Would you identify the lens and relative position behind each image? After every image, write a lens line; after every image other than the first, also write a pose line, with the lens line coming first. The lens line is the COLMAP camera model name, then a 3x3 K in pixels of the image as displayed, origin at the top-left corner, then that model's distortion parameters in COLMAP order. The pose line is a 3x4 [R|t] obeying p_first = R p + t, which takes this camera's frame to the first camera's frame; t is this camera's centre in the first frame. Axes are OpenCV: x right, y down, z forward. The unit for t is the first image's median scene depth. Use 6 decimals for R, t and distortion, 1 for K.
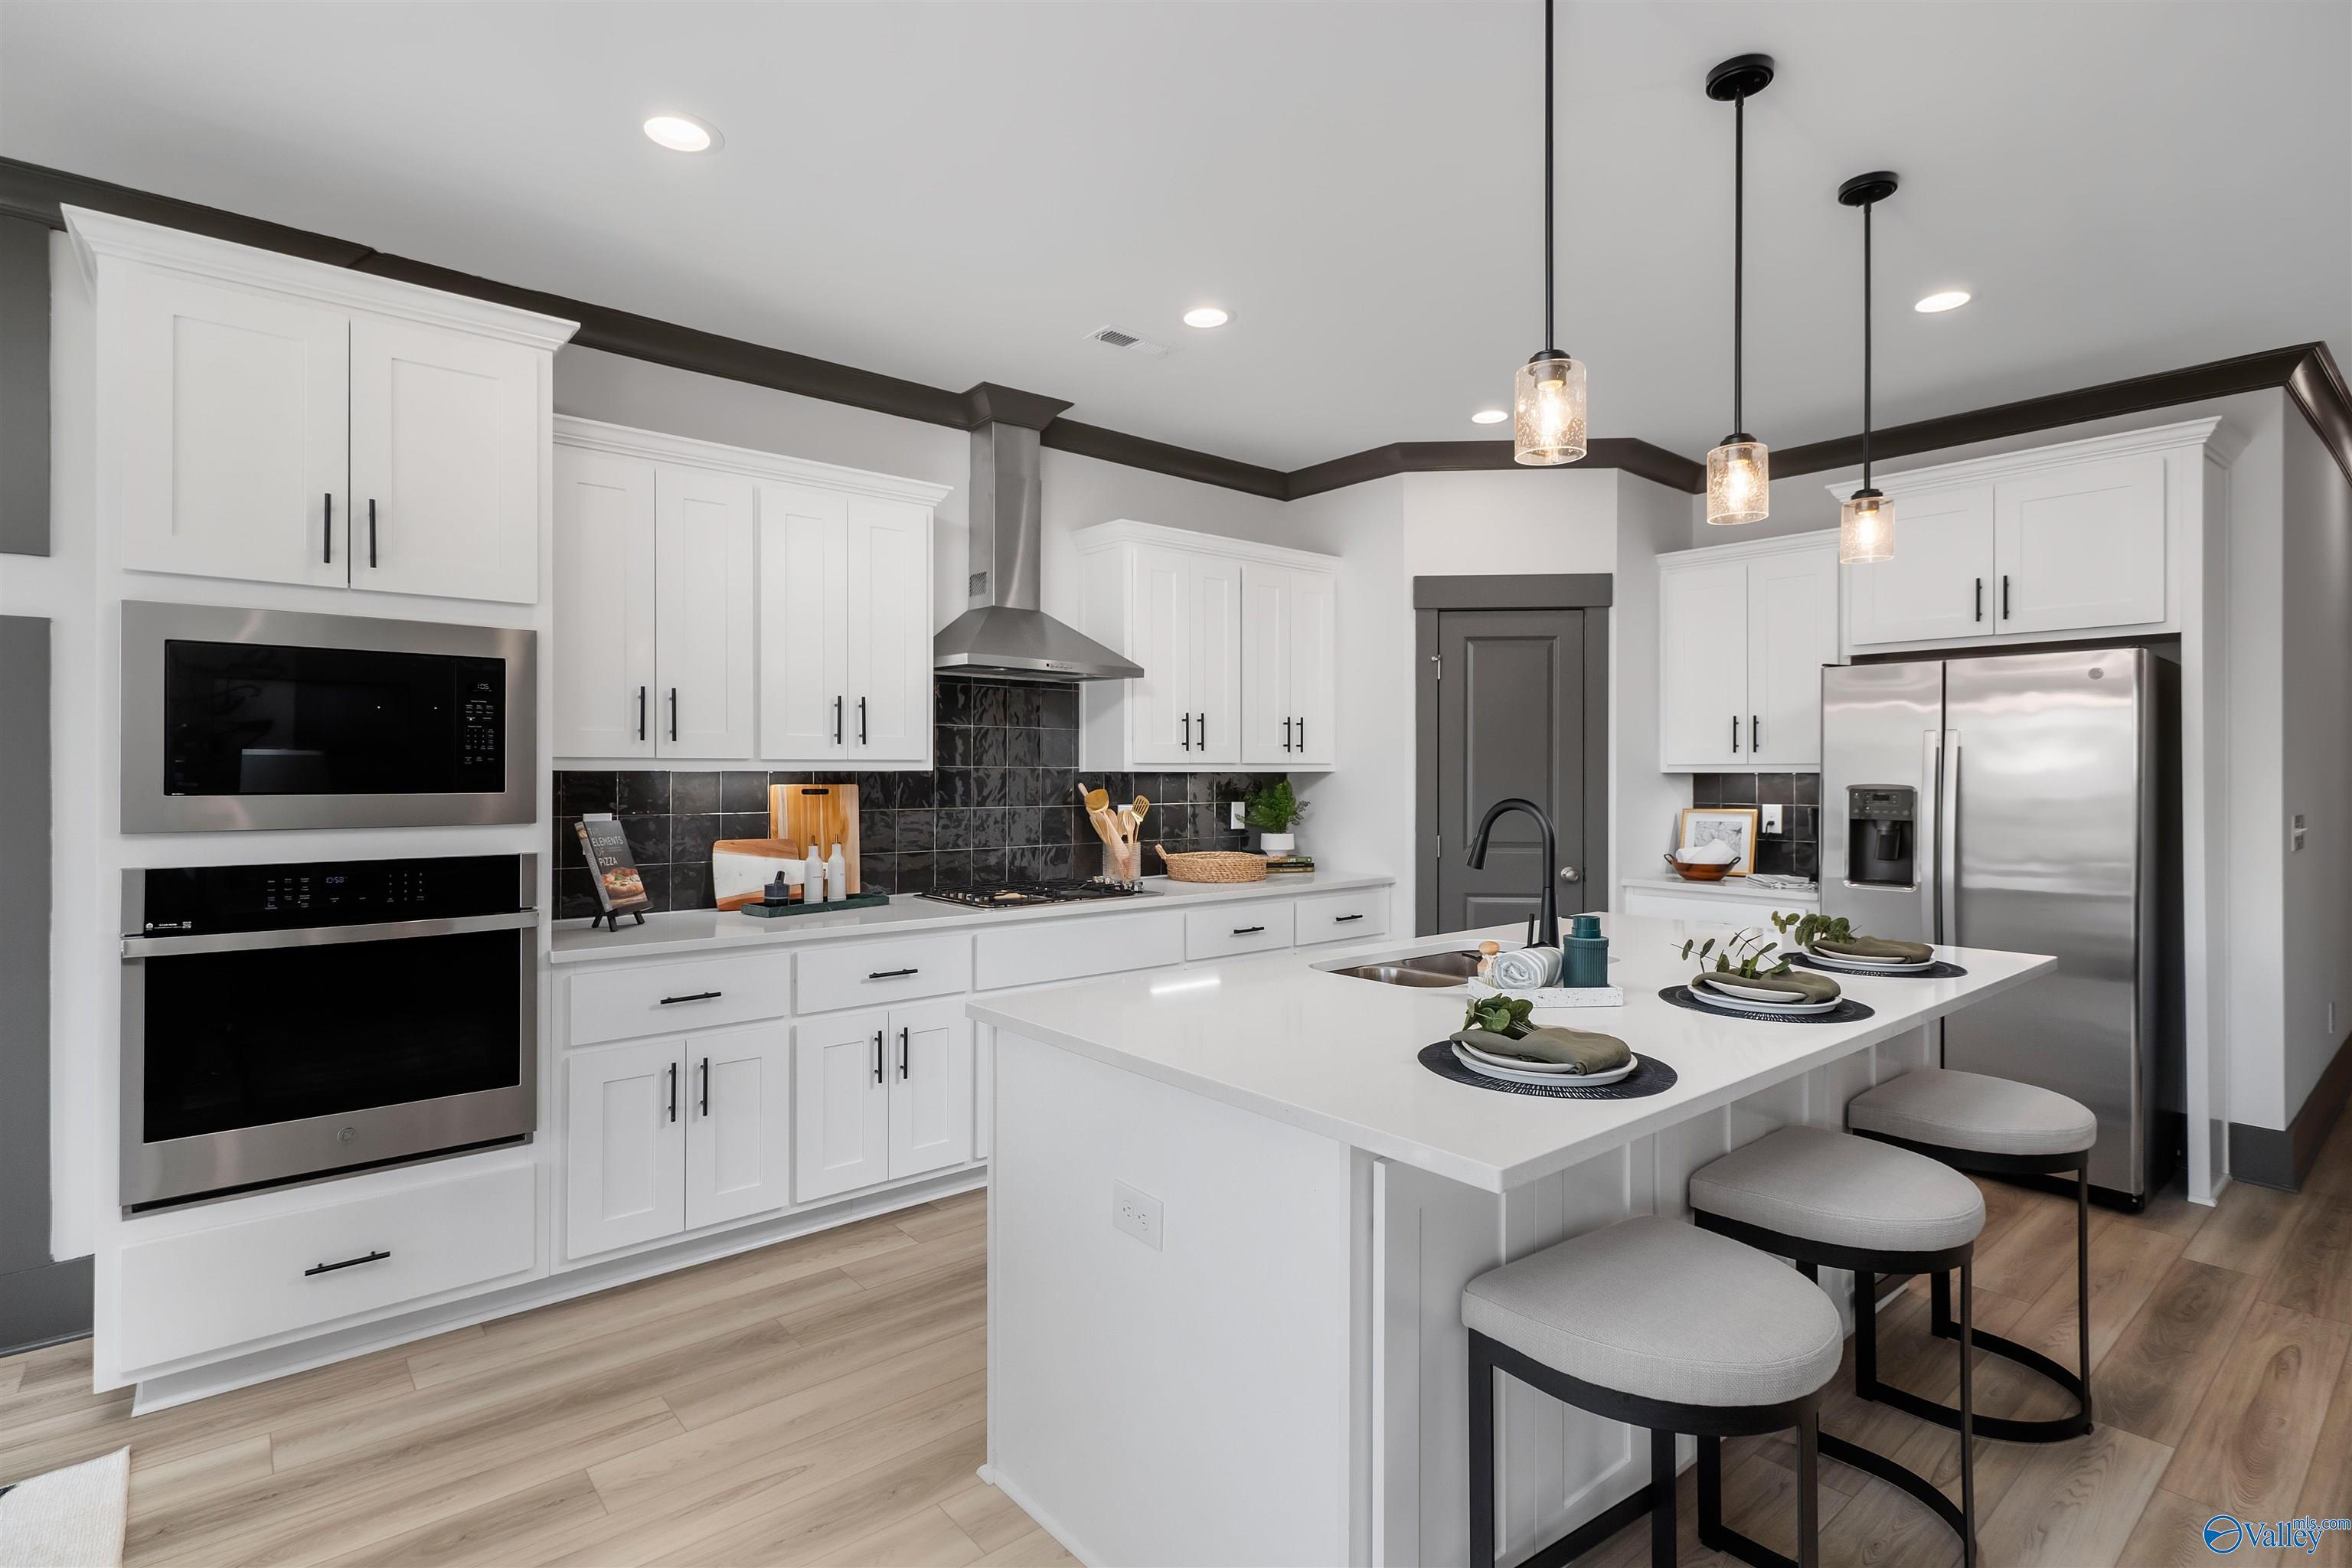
lens RADIAL K [[1126.5, 0, 1175.1], [0, 1126.5, 781.6], [0, 0, 1]] dist [0.000715, 0.000244]
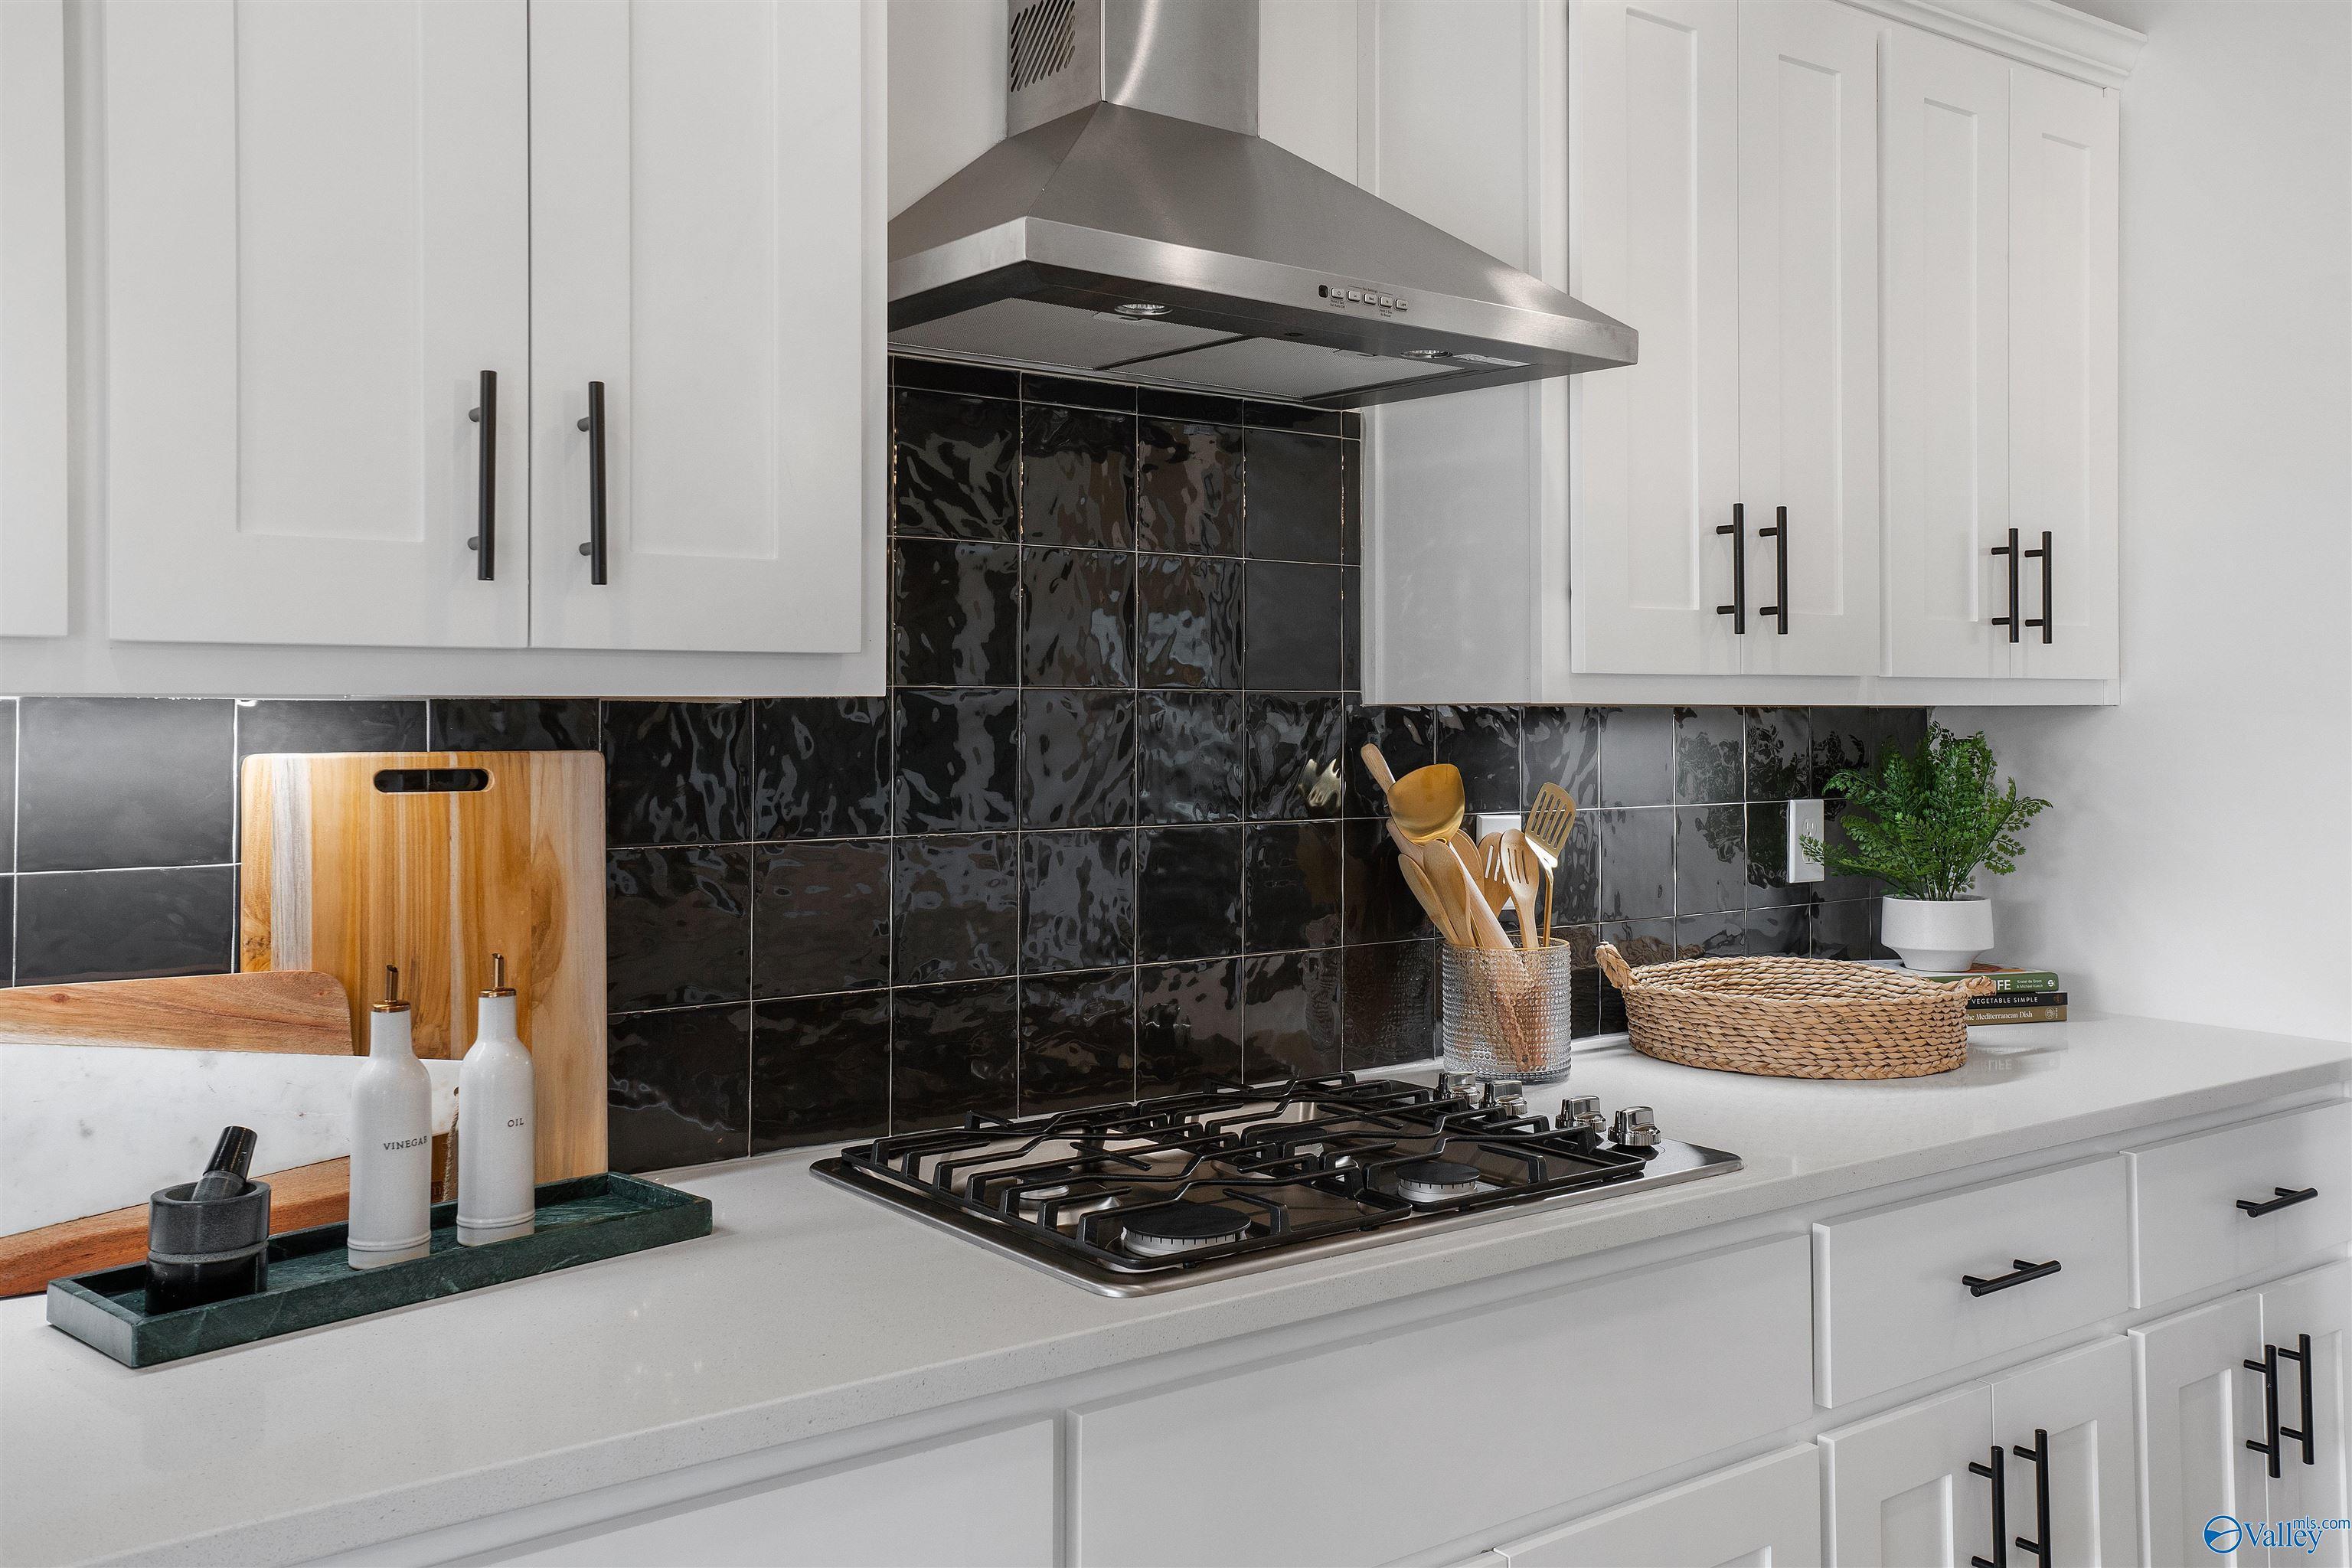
lens RADIAL K [[1917.0, 0, 1168.2], [0, 1917.0, 769.2], [0, 0, 1]] dist [-0.002912, 0.011975]
pose [[0.997483, -0.000506, -0.070898, -0.110007], [0.001615, 0.999877, 0.015592, 0.000147], [0.070882, -0.015668, 0.997362, 0.524283]]
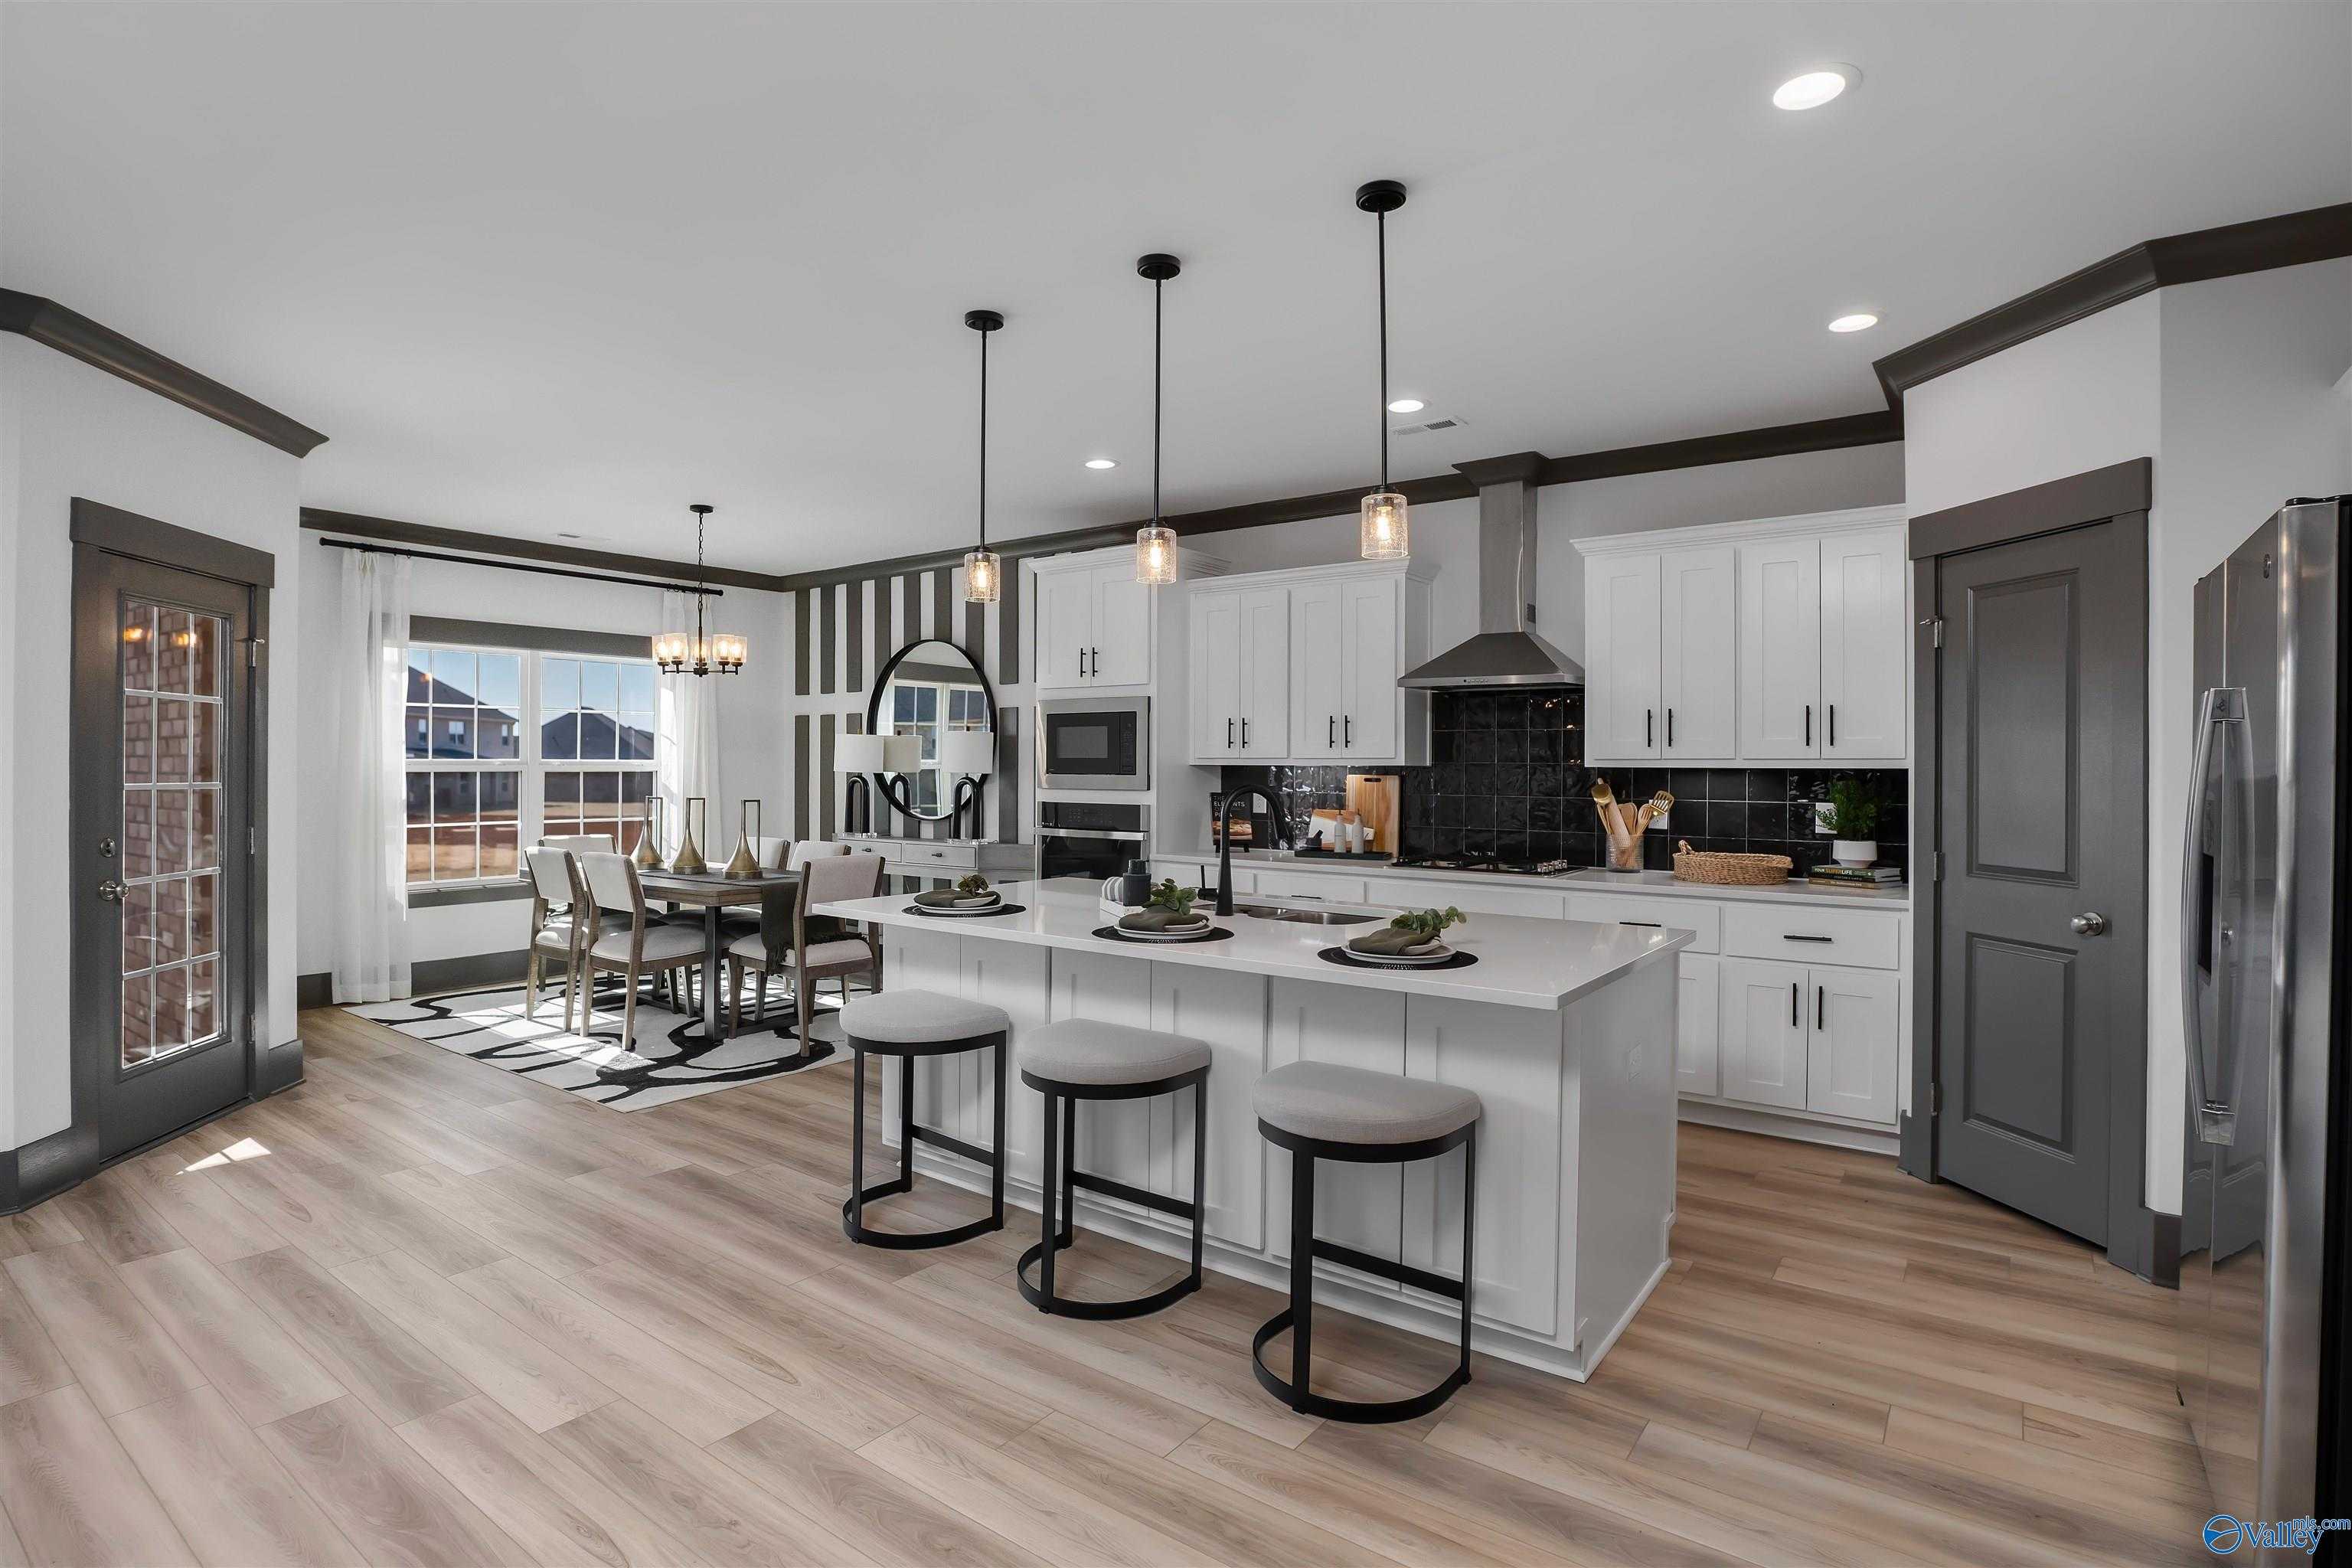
lens RADIAL K [[1165.7, 0, 1178.6], [0, 1165.7, 786.2], [0, 0, 1]] dist [-0.036397, 0.005237]
pose [[0.242343, 0.014438, -0.970083, 0.989911], [-0.015948, 0.999813, 0.010896, 0.003982], [0.970060, 0.012830, 0.242528, 0.354897]]
